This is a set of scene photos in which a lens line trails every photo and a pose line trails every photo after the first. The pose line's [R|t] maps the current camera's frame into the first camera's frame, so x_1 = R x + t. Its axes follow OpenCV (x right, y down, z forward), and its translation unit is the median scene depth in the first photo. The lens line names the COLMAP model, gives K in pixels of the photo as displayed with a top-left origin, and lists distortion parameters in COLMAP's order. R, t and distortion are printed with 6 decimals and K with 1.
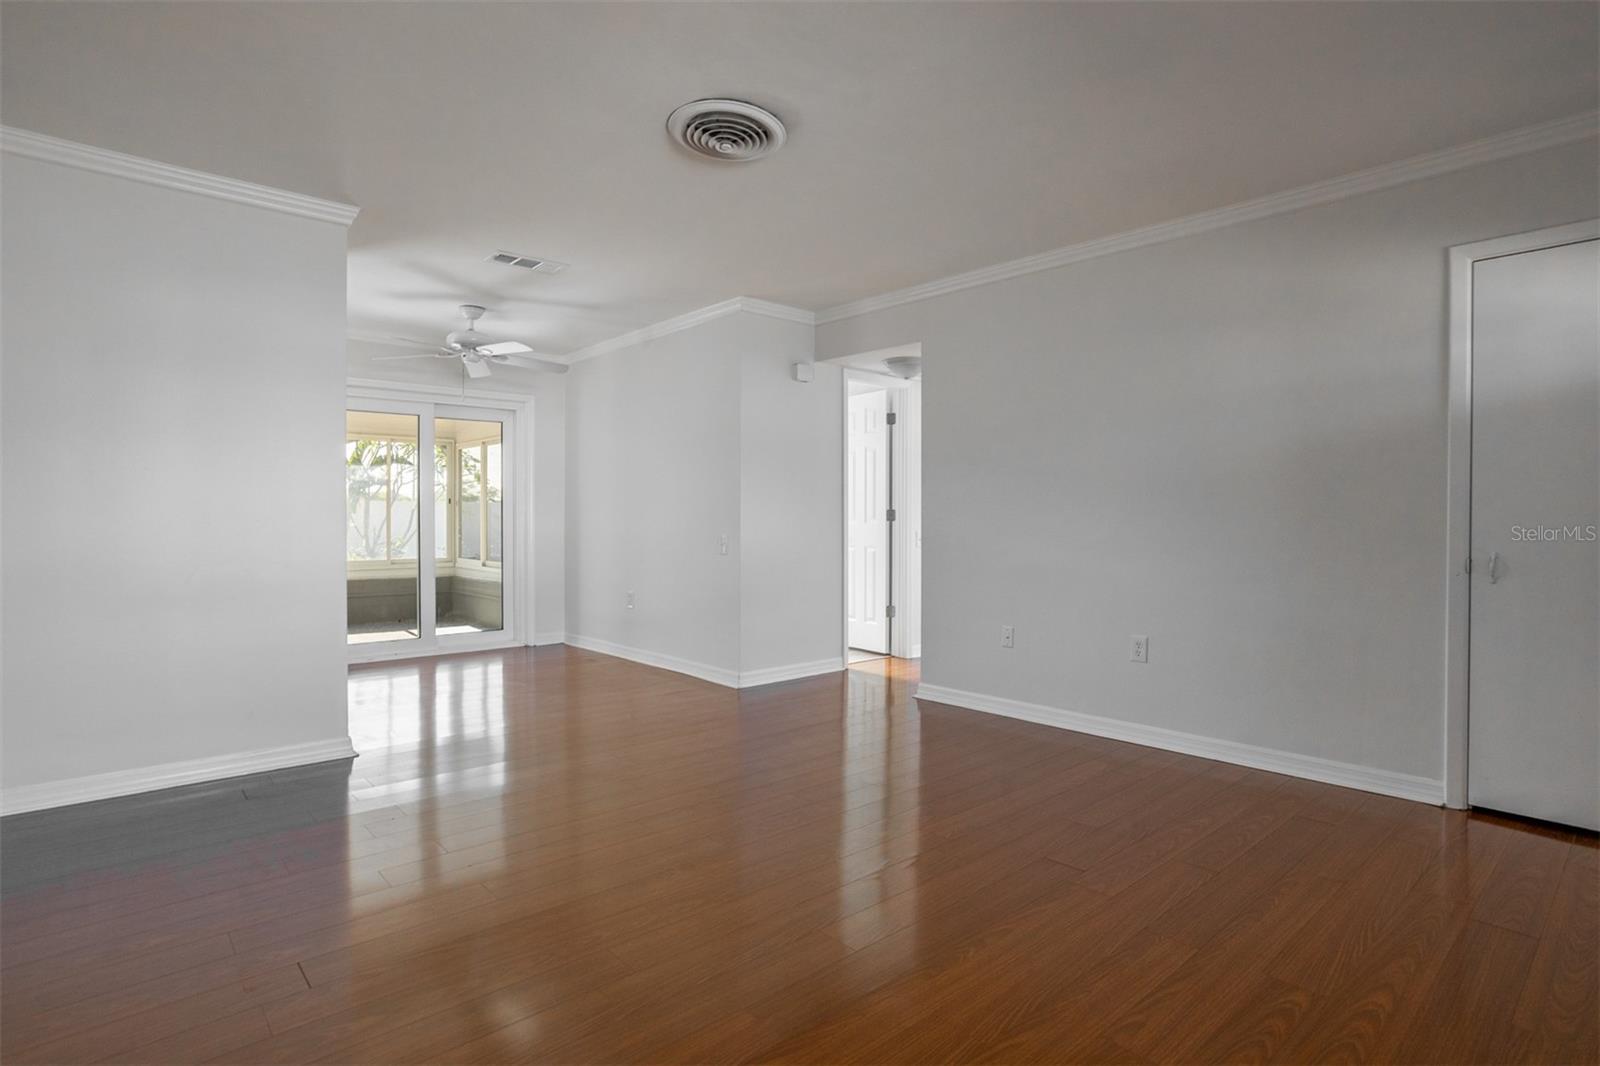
lens RADIAL K [[805.1, 0, 798.5], [0, 805.1, 527.1], [0, 0, 1]] dist [-0.032770, 0.016820]
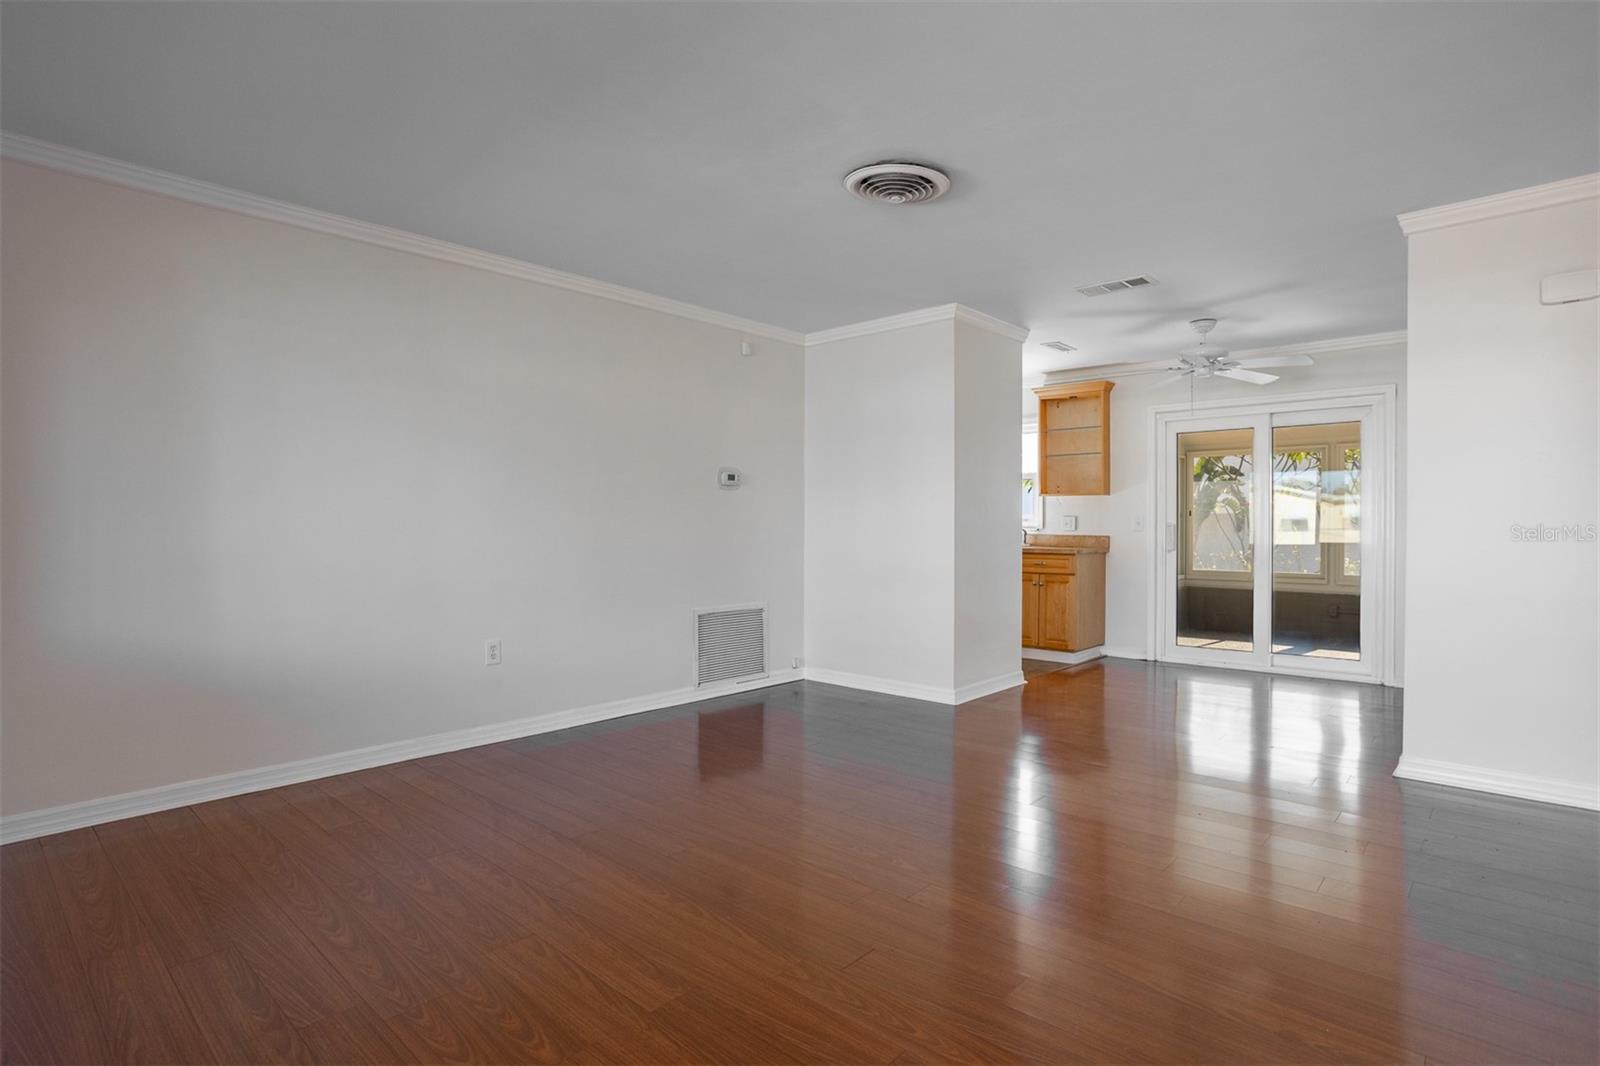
lens RADIAL K [[805.1, 0, 802.0], [0, 805.1, 518.6], [0, 0, 1]] dist [-0.032770, 0.016820]
pose [[0.106157, -0.008773, -0.994311, 0.444354], [-0.014516, 0.999841, -0.010371, -0.008098], [0.994243, 0.015534, 0.106012, 0.330871]]
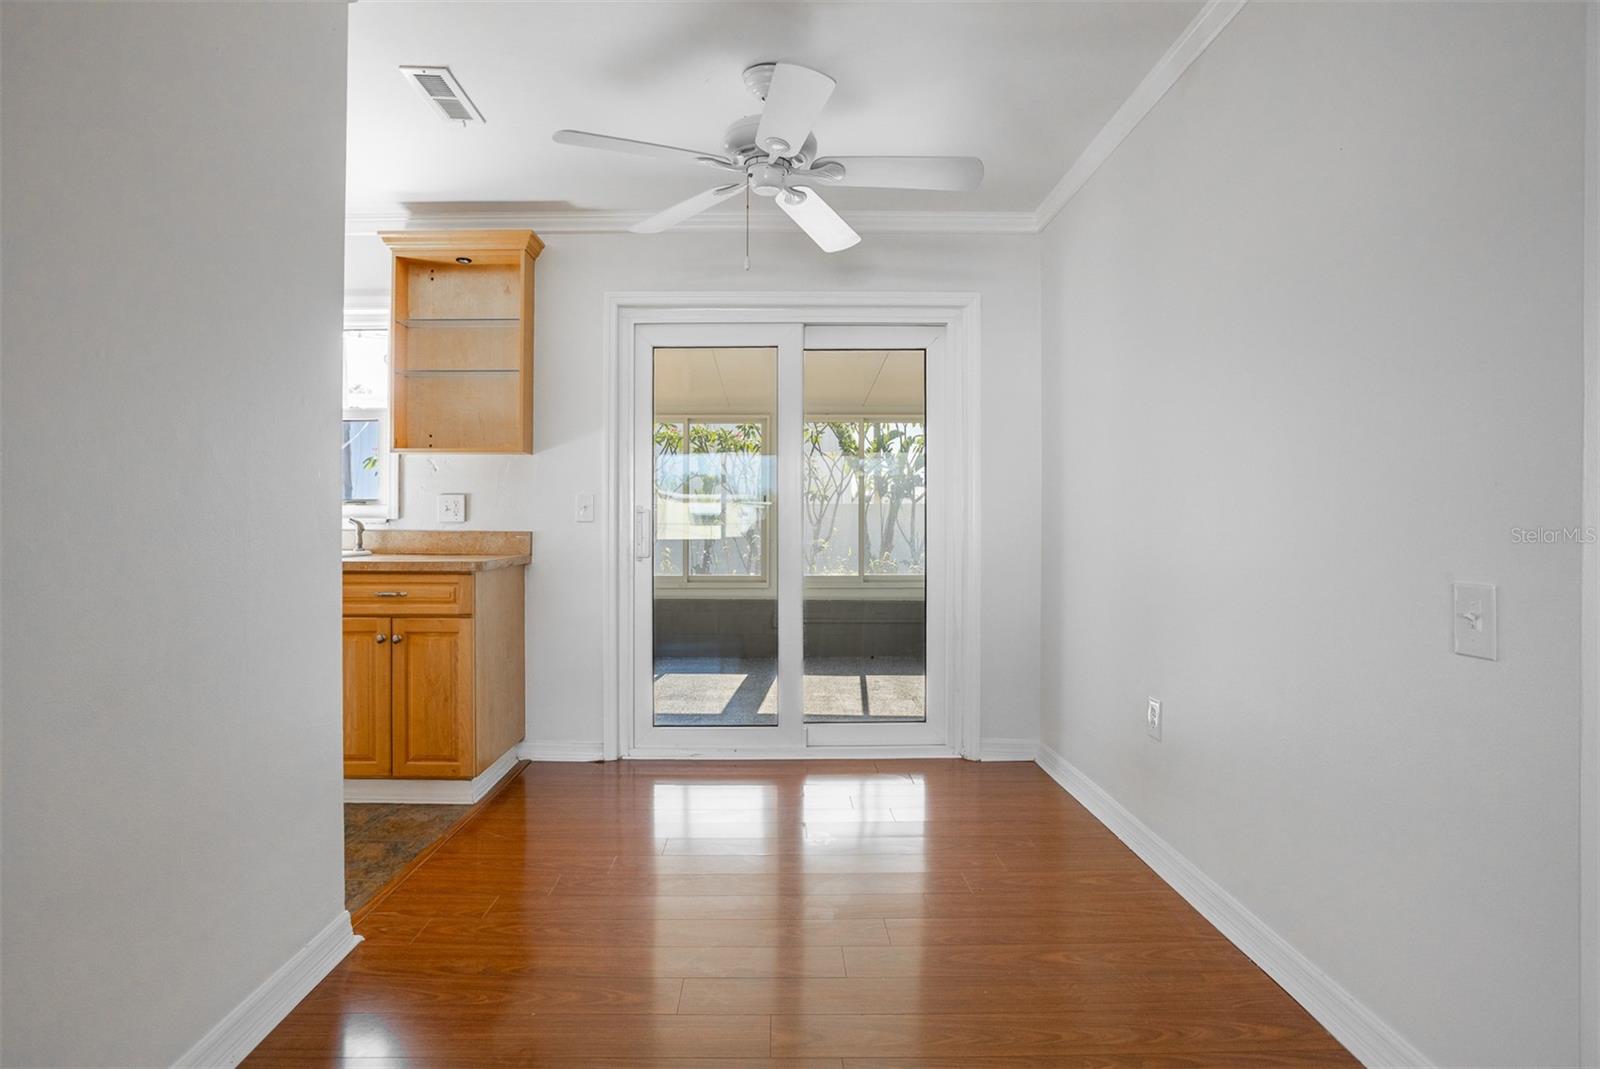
lens RADIAL K [[805.1, 0, 786.5], [0, 805.1, 518.0], [0, 0, 1]] dist [-0.032770, 0.016820]
pose [[0.751595, -0.004466, -0.659610, -0.078571], [-0.007338, 0.999859, -0.015131, -0.004155], [0.659584, 0.016212, 0.751456, 0.549705]]
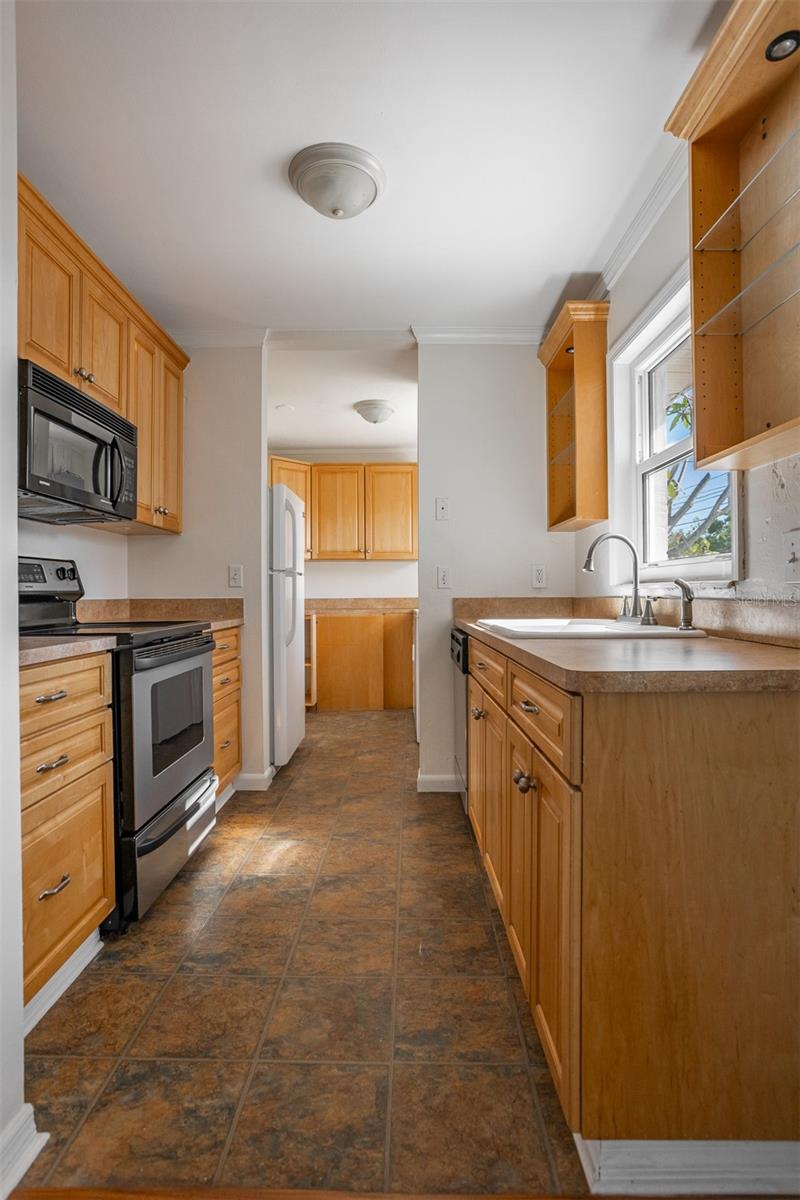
lens RADIAL K [[603.8, 0, 398.9], [0, 603.8, 589.6], [0, 0, 1]] dist [-0.032770, 0.016820]
pose [[-0.673594, -0.002706, -0.739097, -0.381651], [-0.010348, 0.999930, 0.005770, -0.006164], [0.739030, 0.011535, -0.673574, 0.862208]]
